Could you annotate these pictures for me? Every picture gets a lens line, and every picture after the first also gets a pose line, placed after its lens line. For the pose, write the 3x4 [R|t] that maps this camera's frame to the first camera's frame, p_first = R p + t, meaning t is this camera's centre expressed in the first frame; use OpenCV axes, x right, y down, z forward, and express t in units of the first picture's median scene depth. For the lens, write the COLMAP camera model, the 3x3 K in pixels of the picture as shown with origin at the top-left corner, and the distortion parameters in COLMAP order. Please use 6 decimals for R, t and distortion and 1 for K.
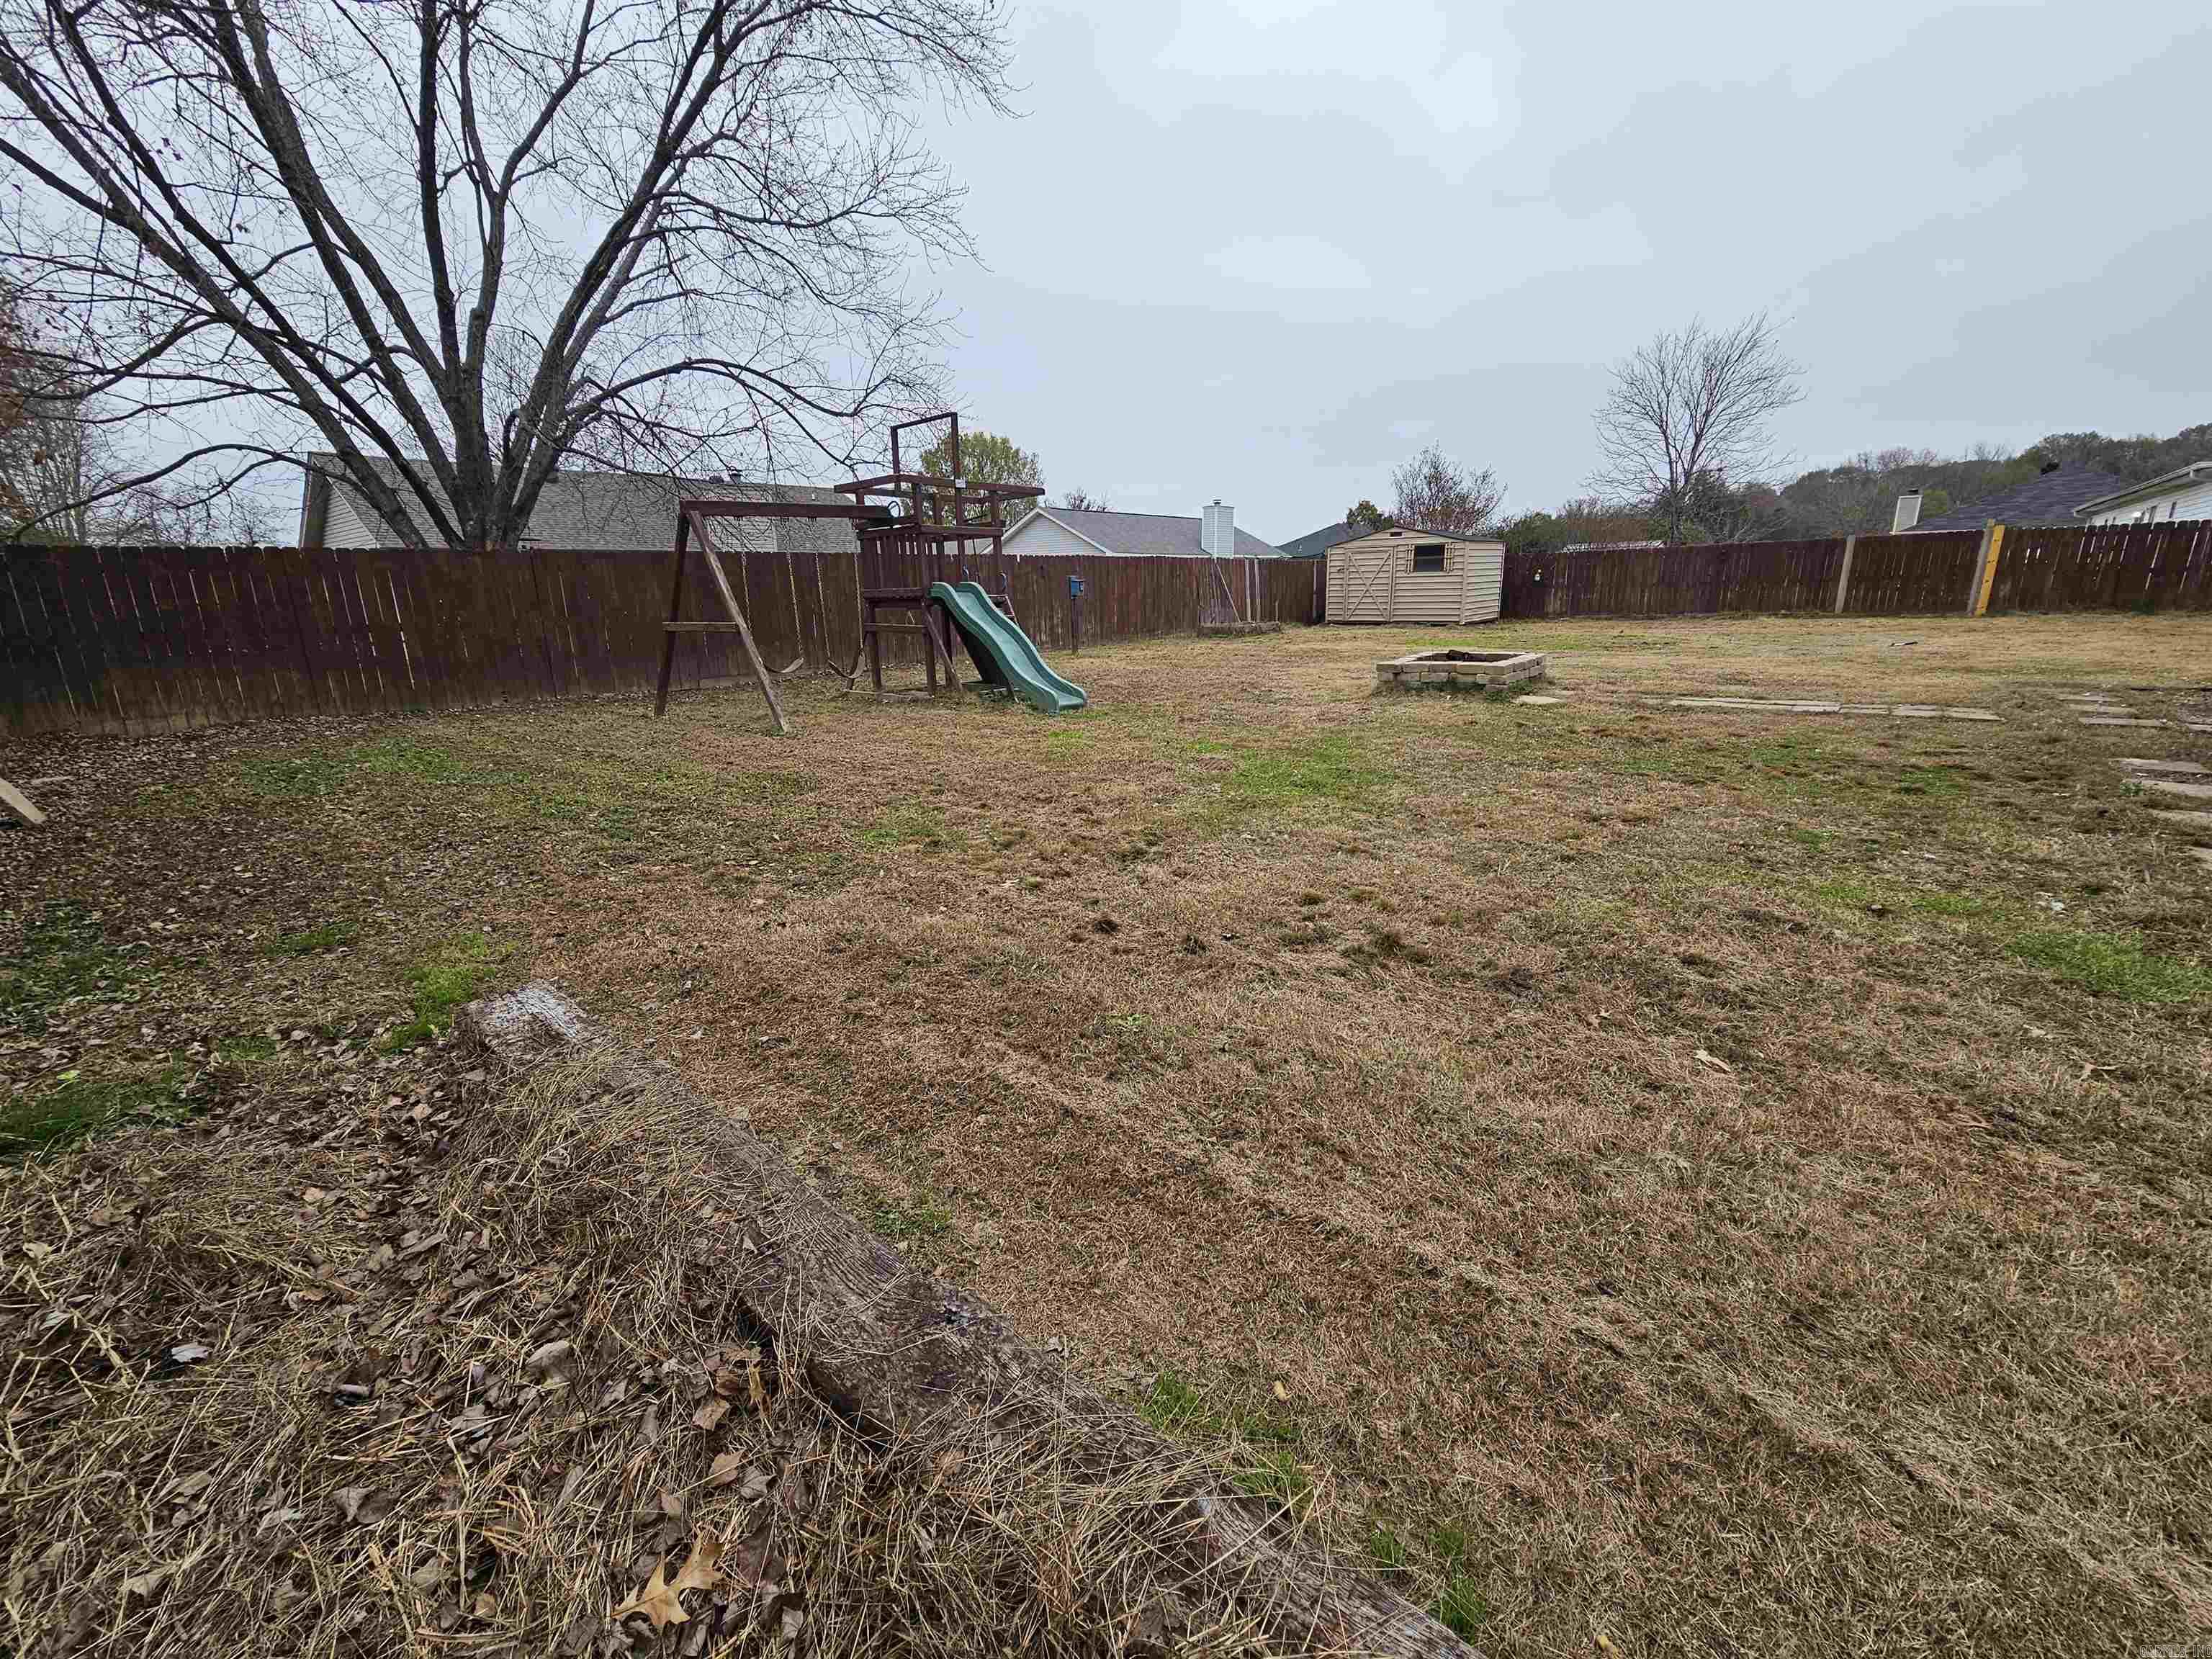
lens RADIAL K [[909.2, 0, 1112.2], [0, 909.2, 827.2], [0, 0, 1]] dist [-0.003584, -0.001417]
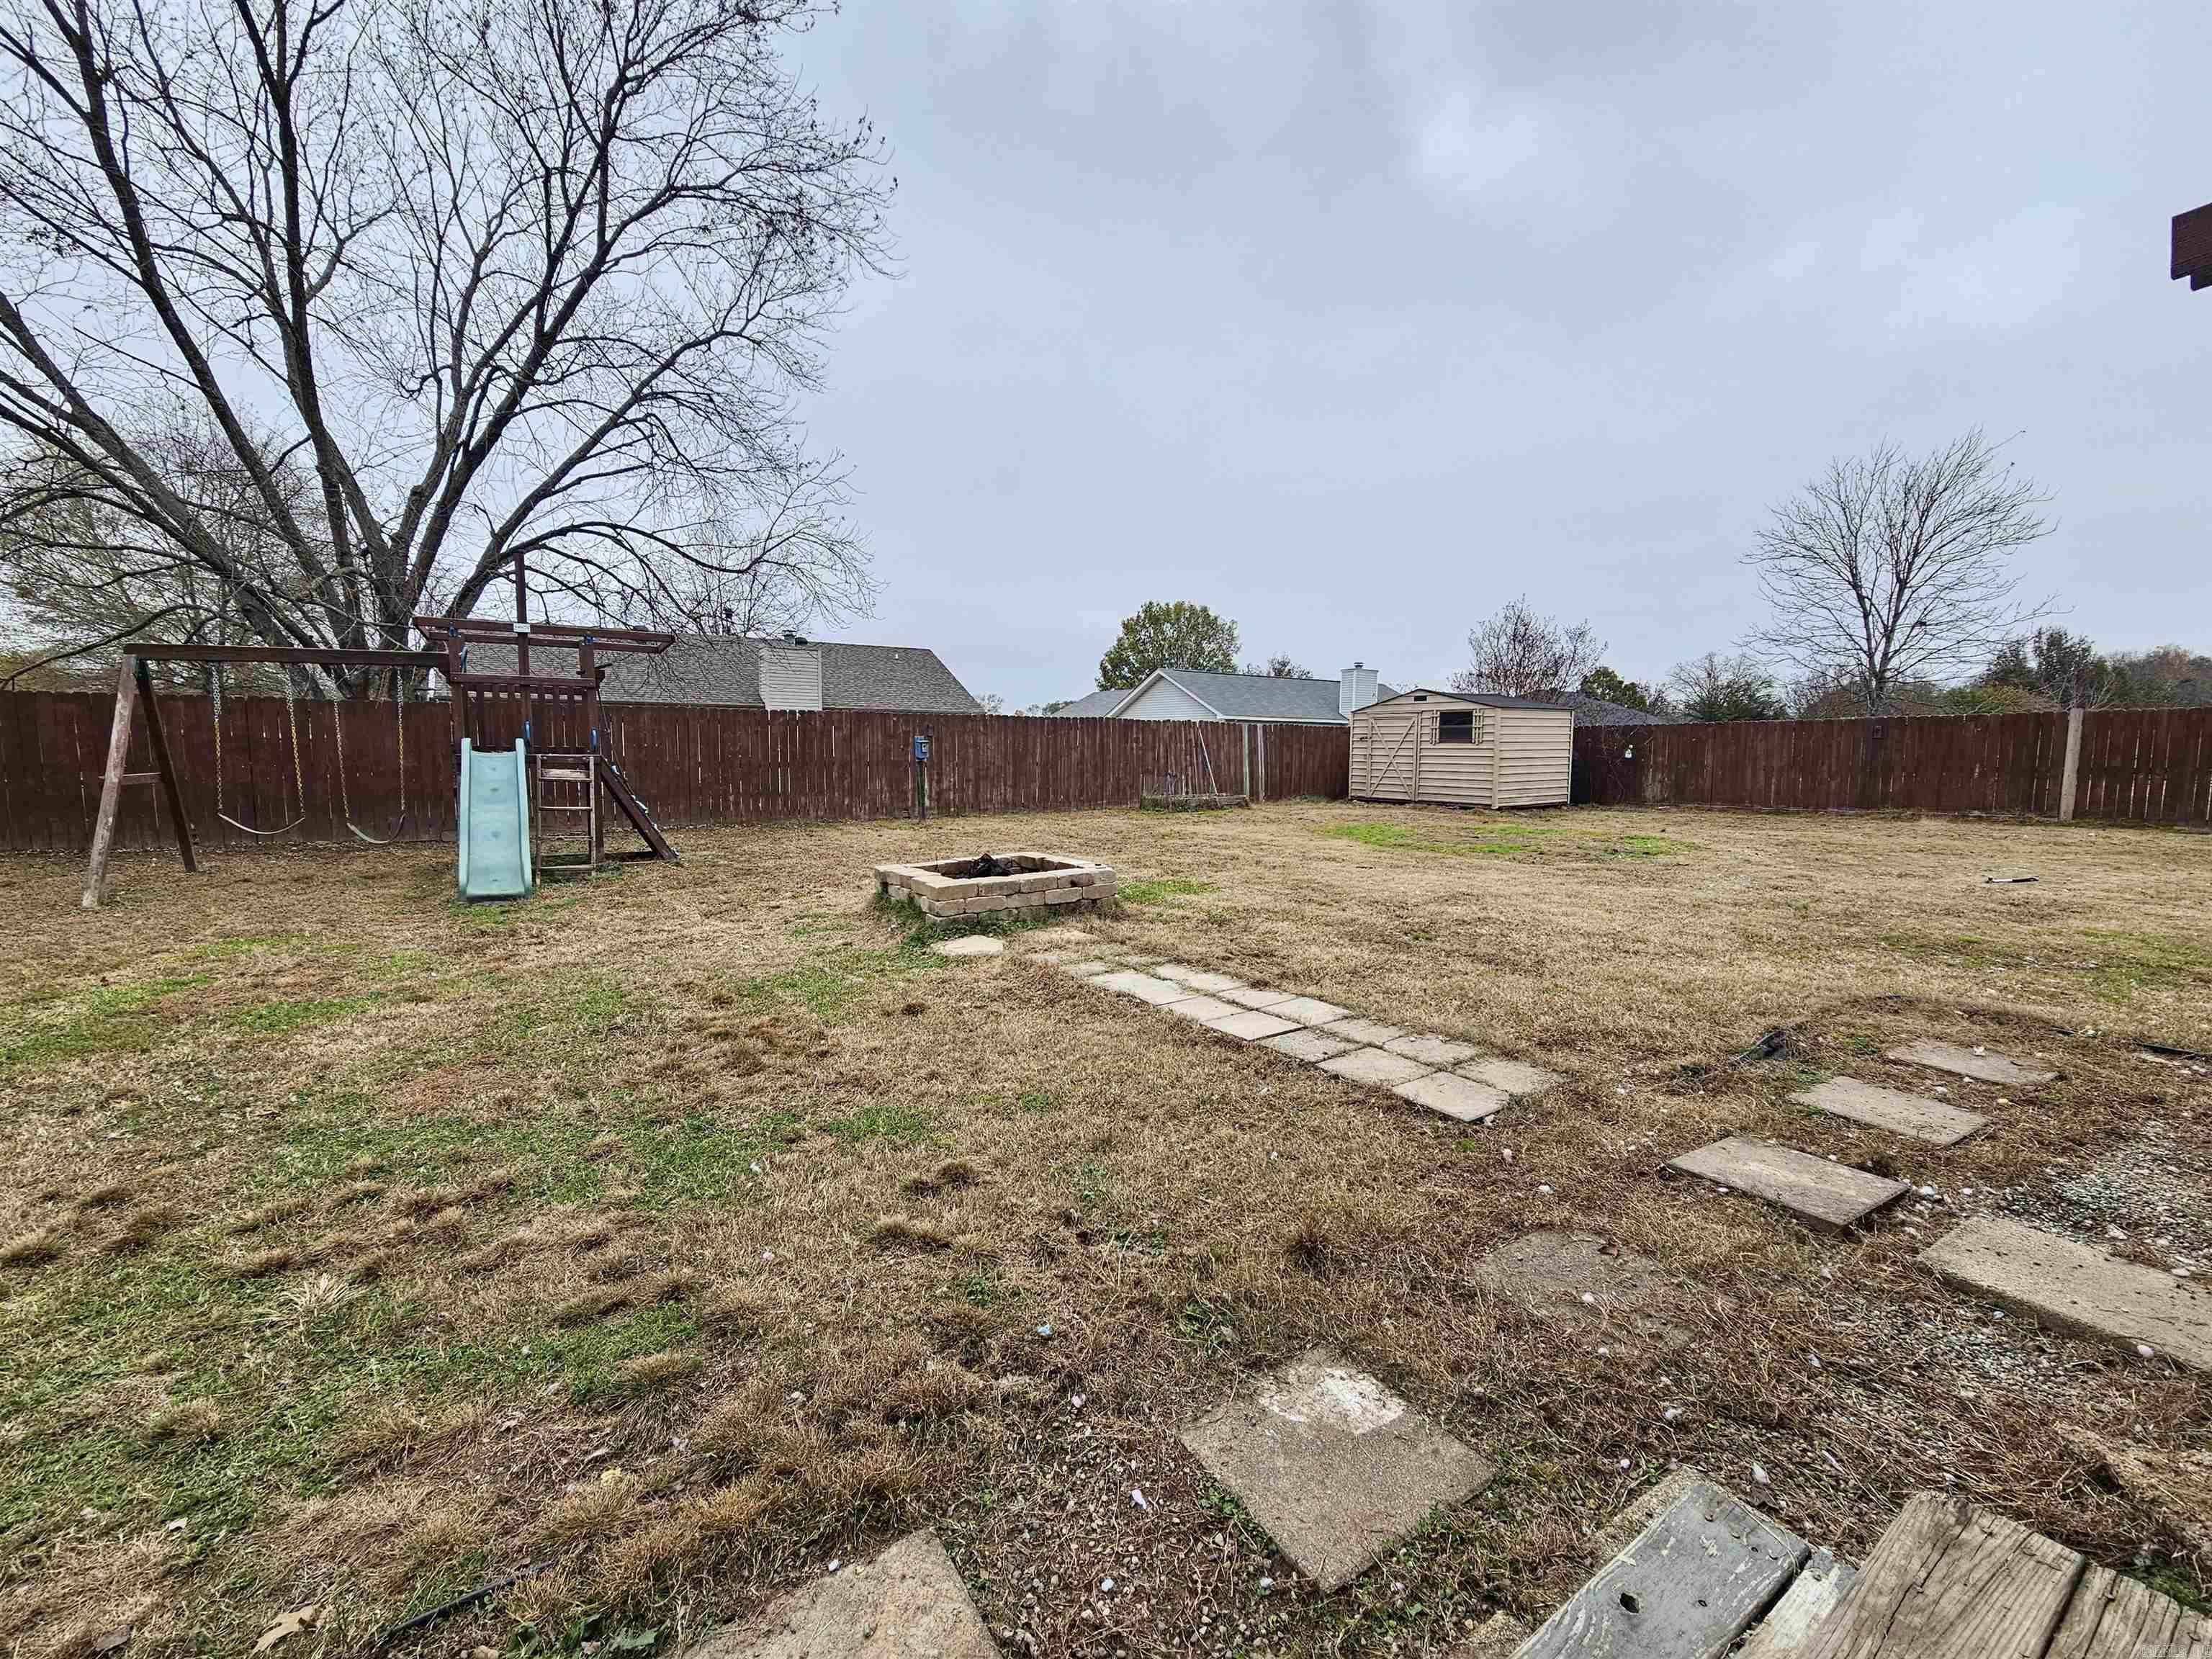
lens RADIAL K [[909.2, 0, 1112.2], [0, 909.2, 827.2], [0, 0, 1]] dist [-0.003584, -0.001417]
pose [[0.959399, 0.054108, -0.276815, 0.266819], [-0.100311, 0.982718, -0.155572, -0.047076], [0.263613, 0.177023, 0.948246, 0.151672]]
